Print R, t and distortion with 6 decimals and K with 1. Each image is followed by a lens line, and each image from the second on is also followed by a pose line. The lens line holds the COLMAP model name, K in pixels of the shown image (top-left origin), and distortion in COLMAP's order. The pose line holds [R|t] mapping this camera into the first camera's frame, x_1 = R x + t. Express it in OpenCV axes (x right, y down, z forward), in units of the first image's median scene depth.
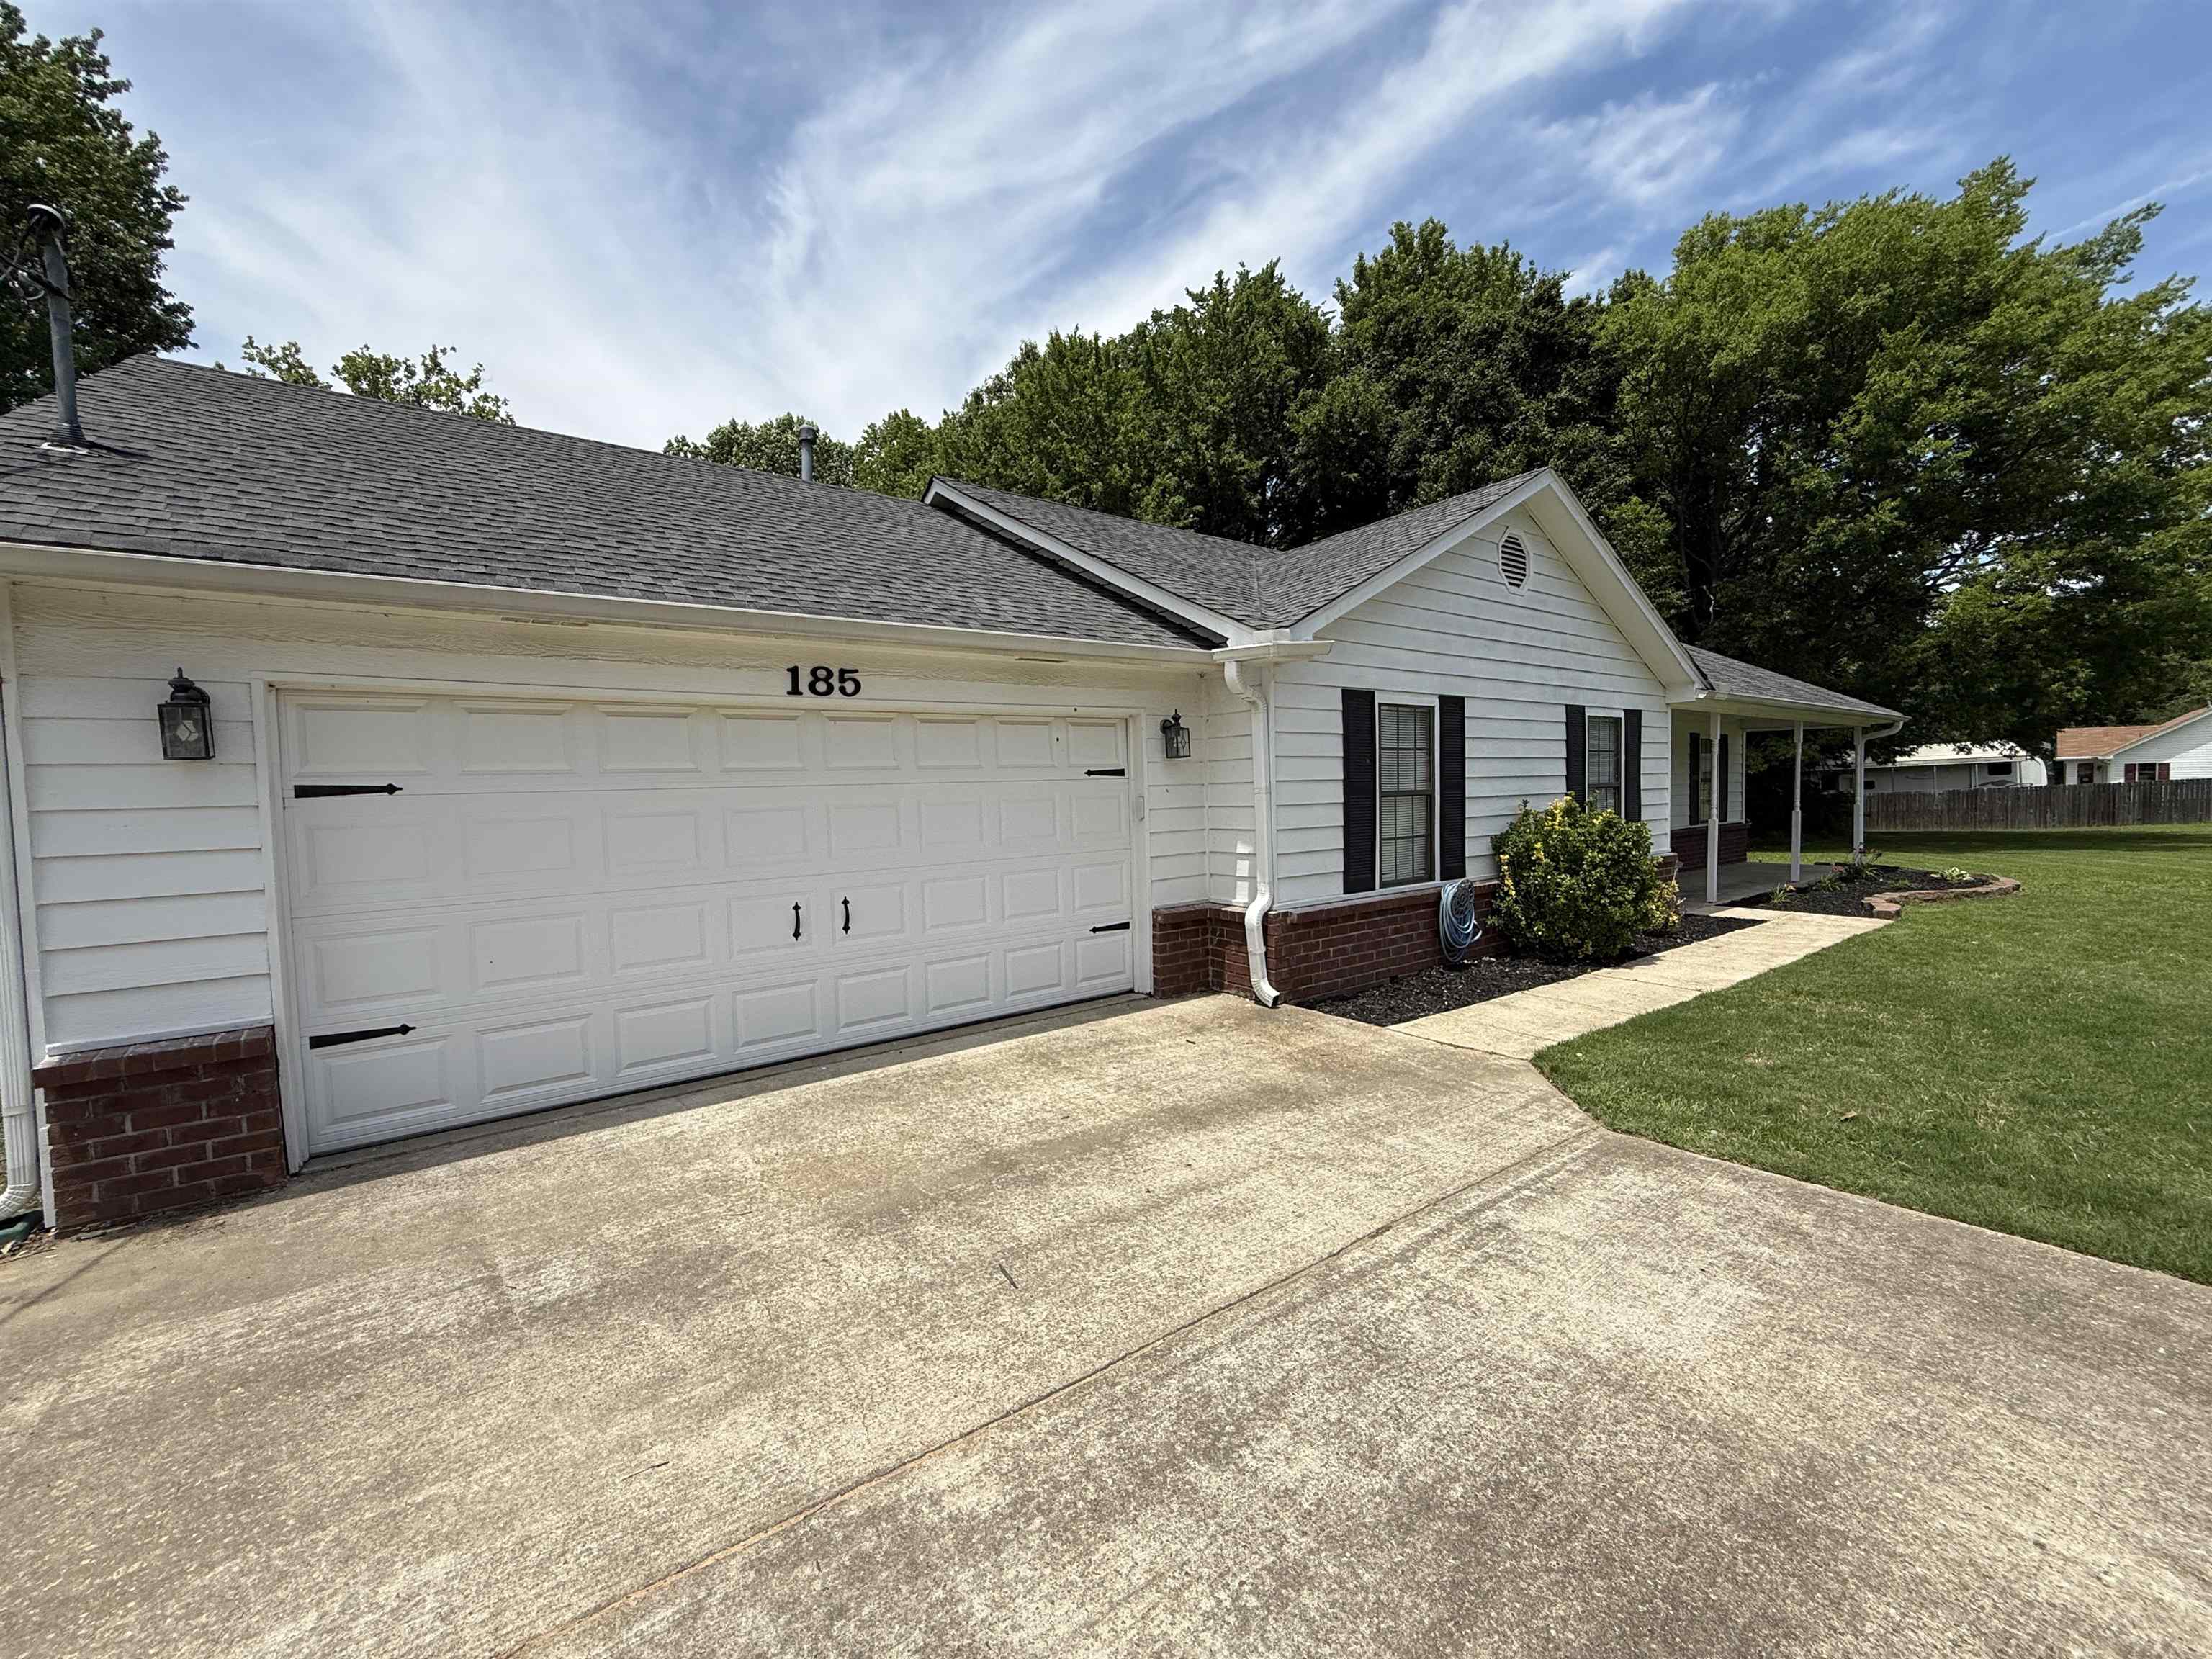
lens RADIAL K [[880.9, 0, 1113.1], [0, 880.9, 839.9], [0, 0, 1]] dist [-0.001527, -0.000202]
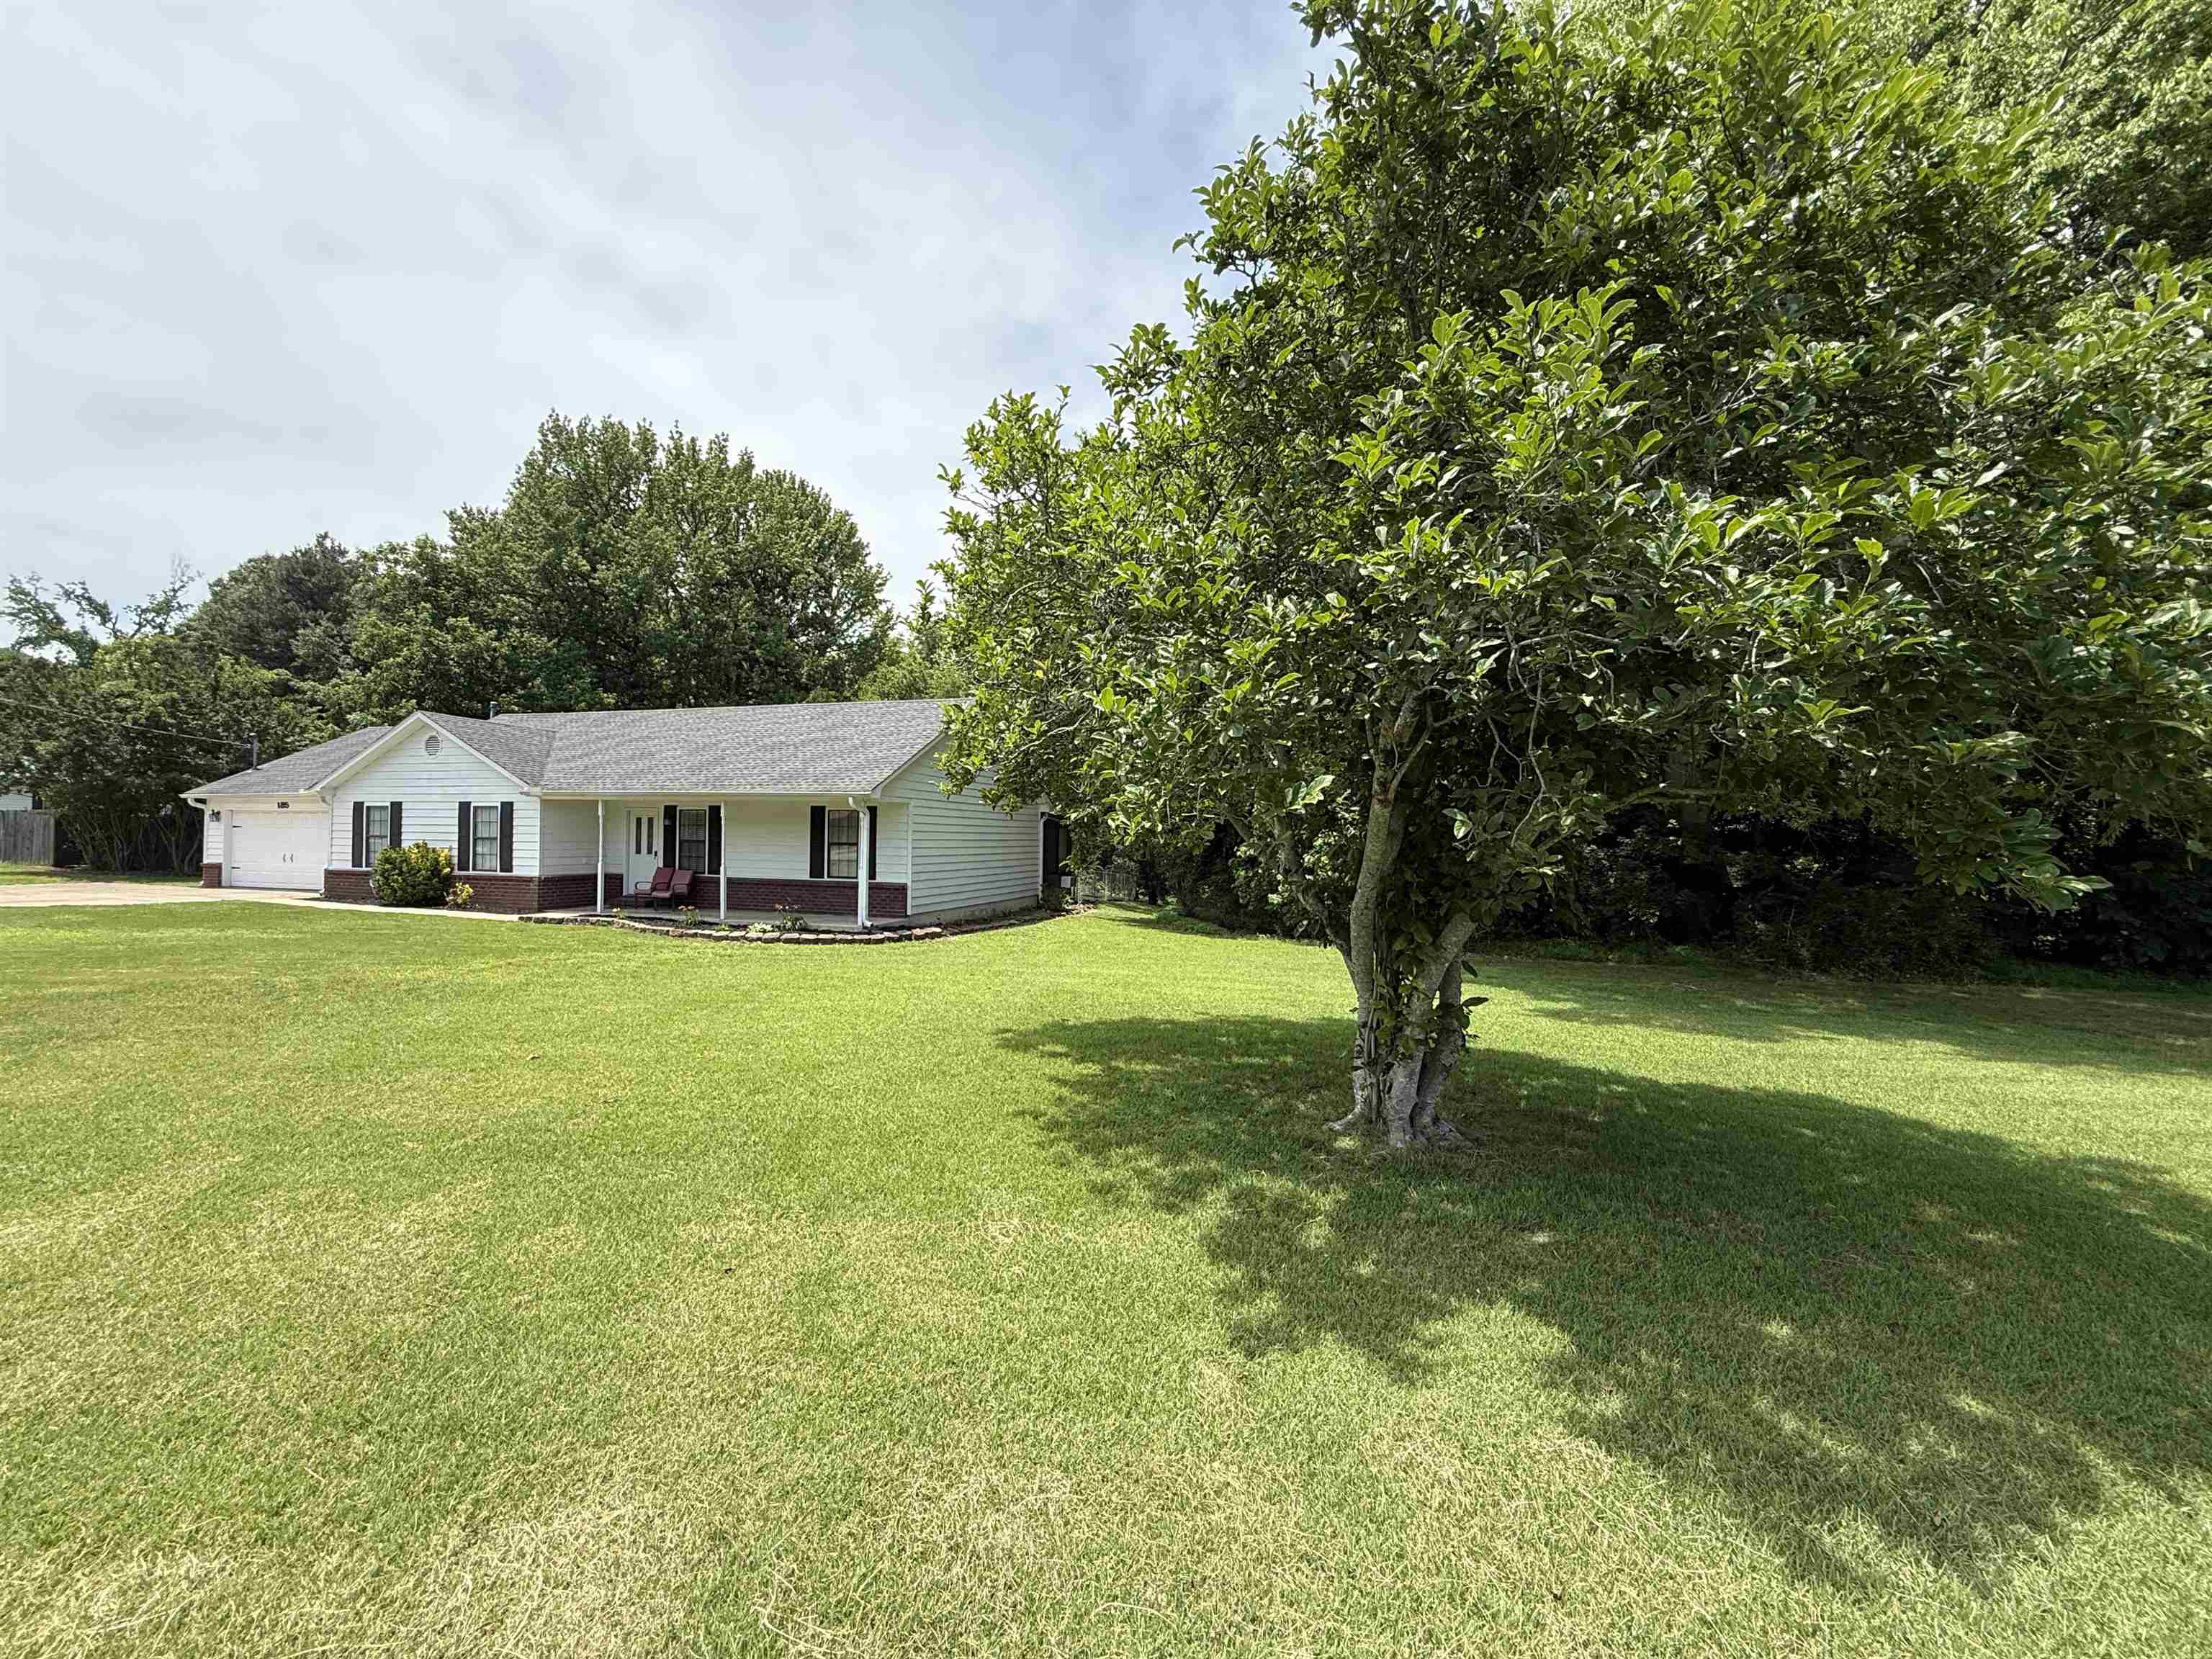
lens RADIAL K [[880.9, 0, 1104.8], [0, 880.9, 815.3], [0, 0, 1]] dist [-0.001527, -0.000202]
pose [[0.586138, 0.015133, -0.810070, 4.268921], [-0.072434, 0.996801, -0.033789, -0.206837], [0.806967, 0.078482, 0.585359, 1.292471]]
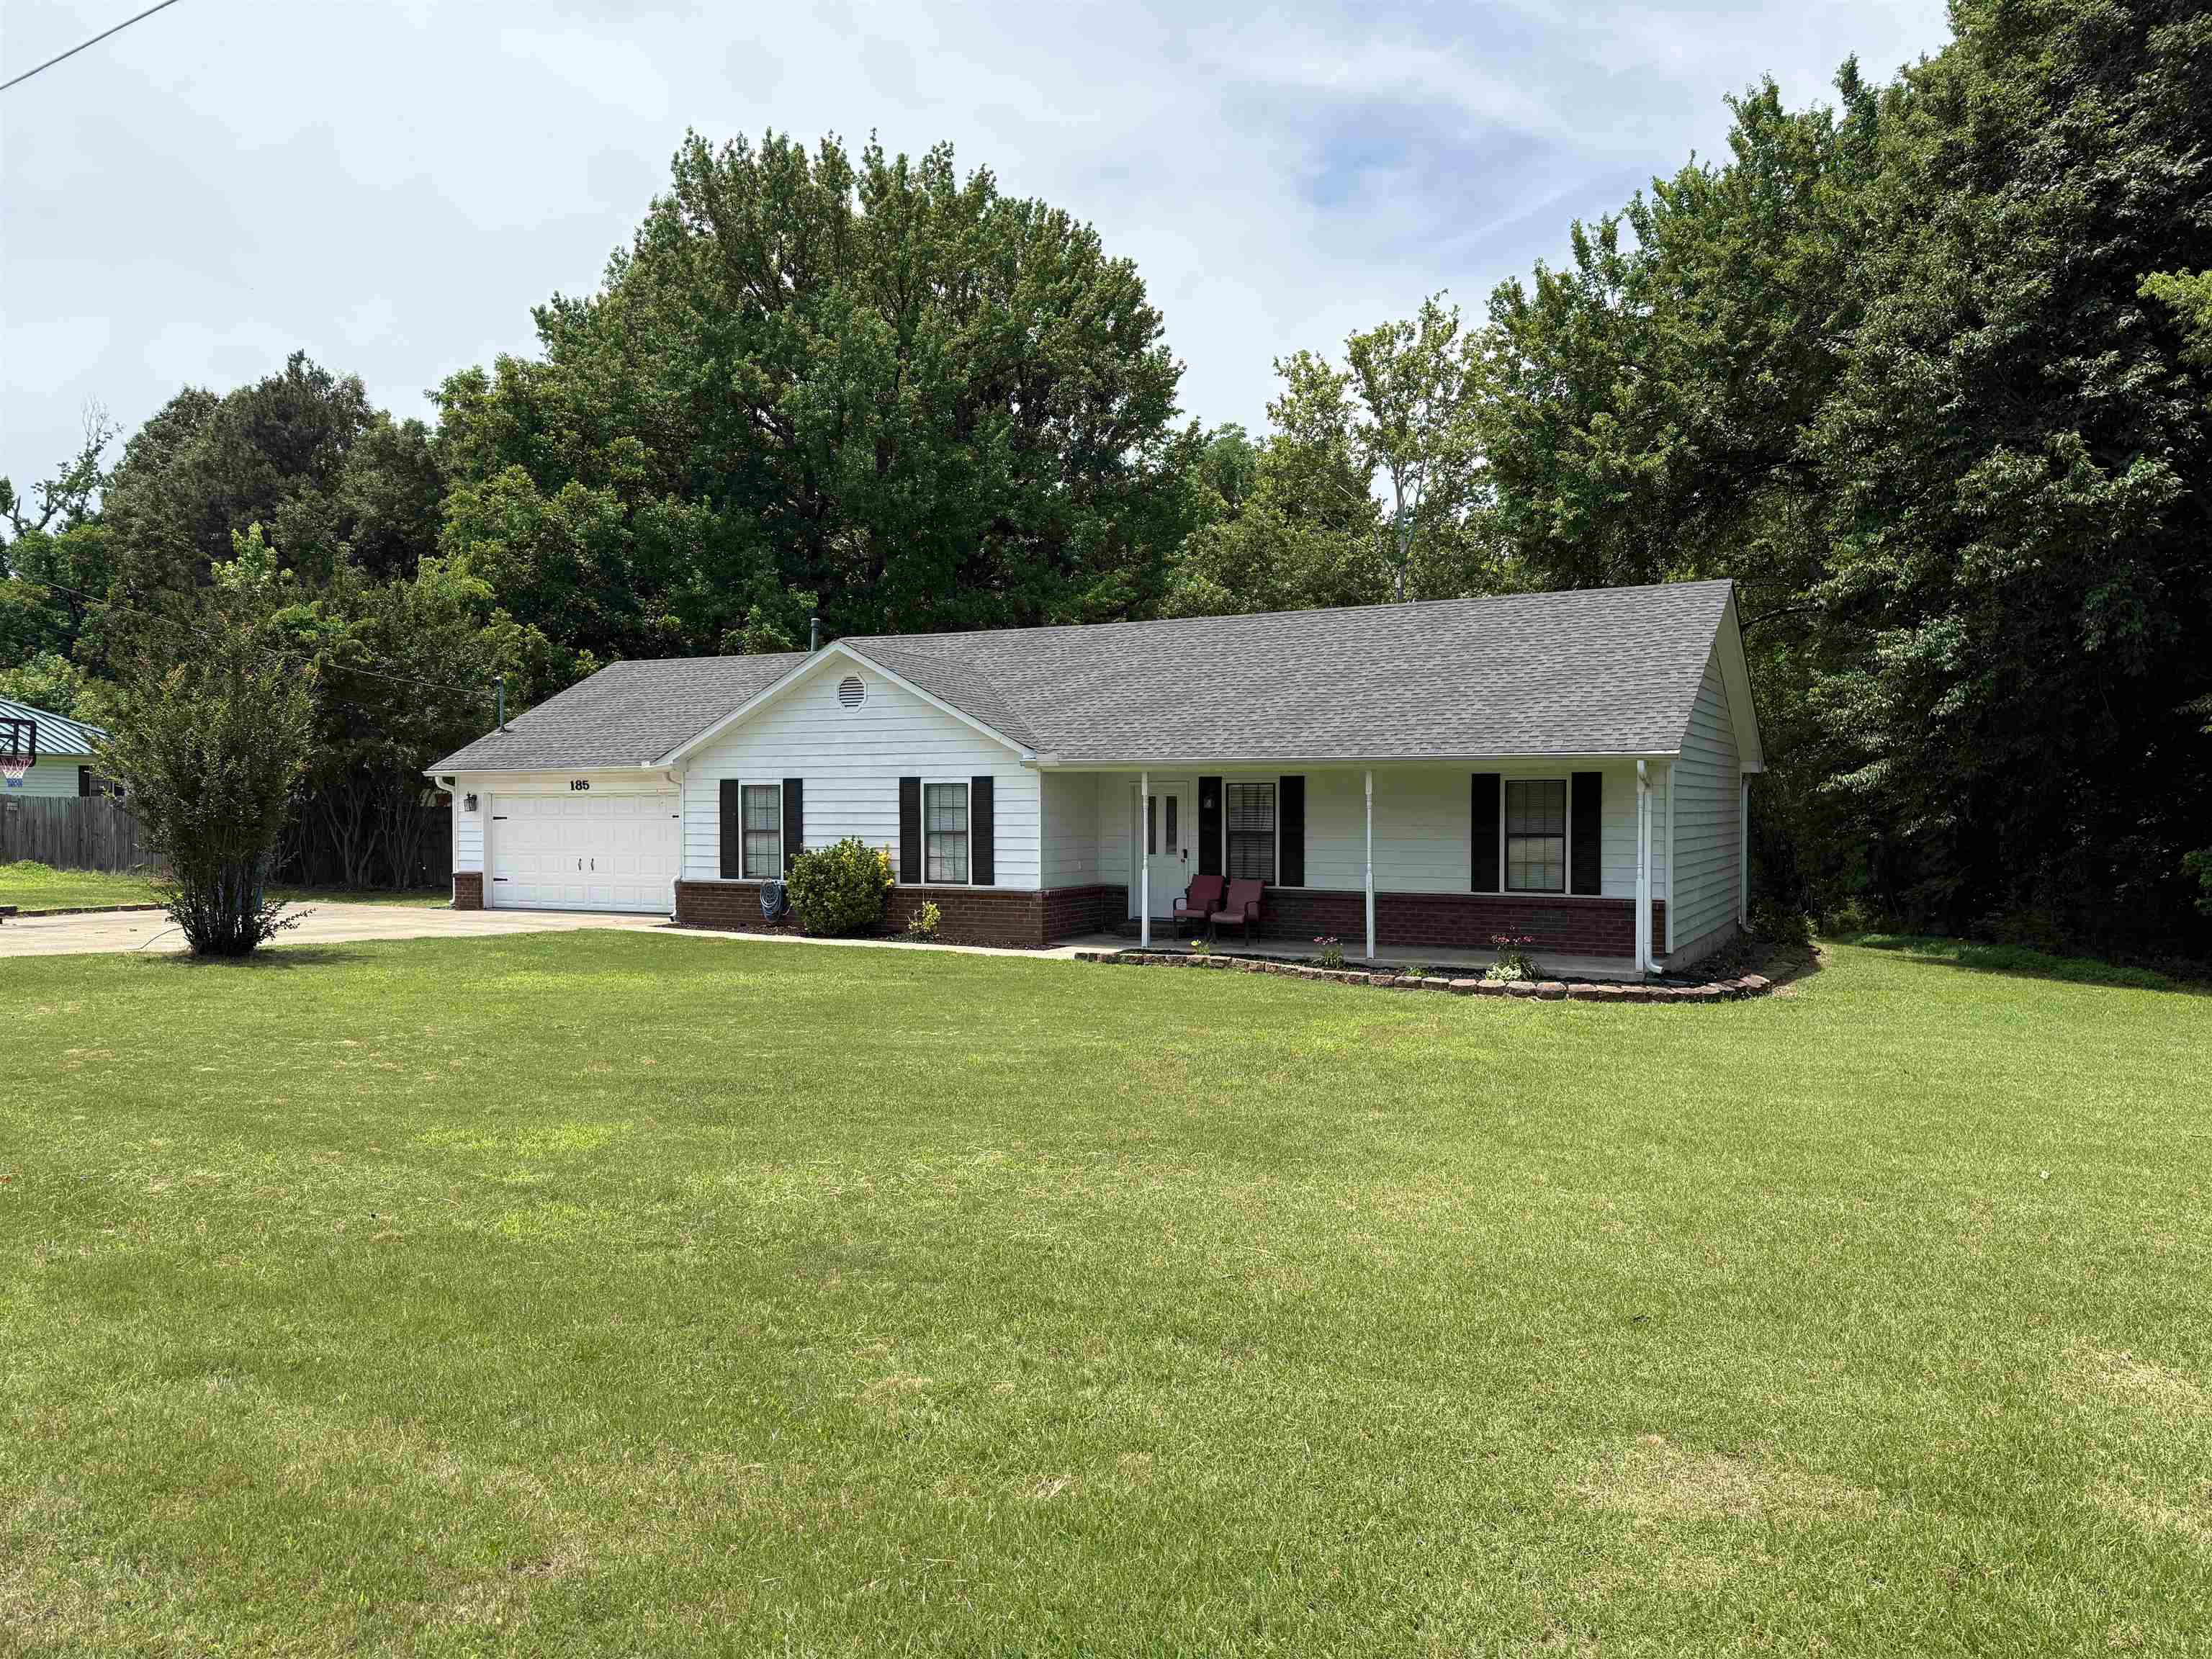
lens RADIAL K [[1551.1, 0, 1100.4], [0, 1551.1, 831.5], [0, 0, 1]] dist [0.046804, -0.046596]
pose [[0.430659, 0.040986, -0.901583, 3.871928], [-0.059745, 0.998072, 0.016834, -0.160290], [0.900535, 0.046616, 0.432277, 0.217222]]
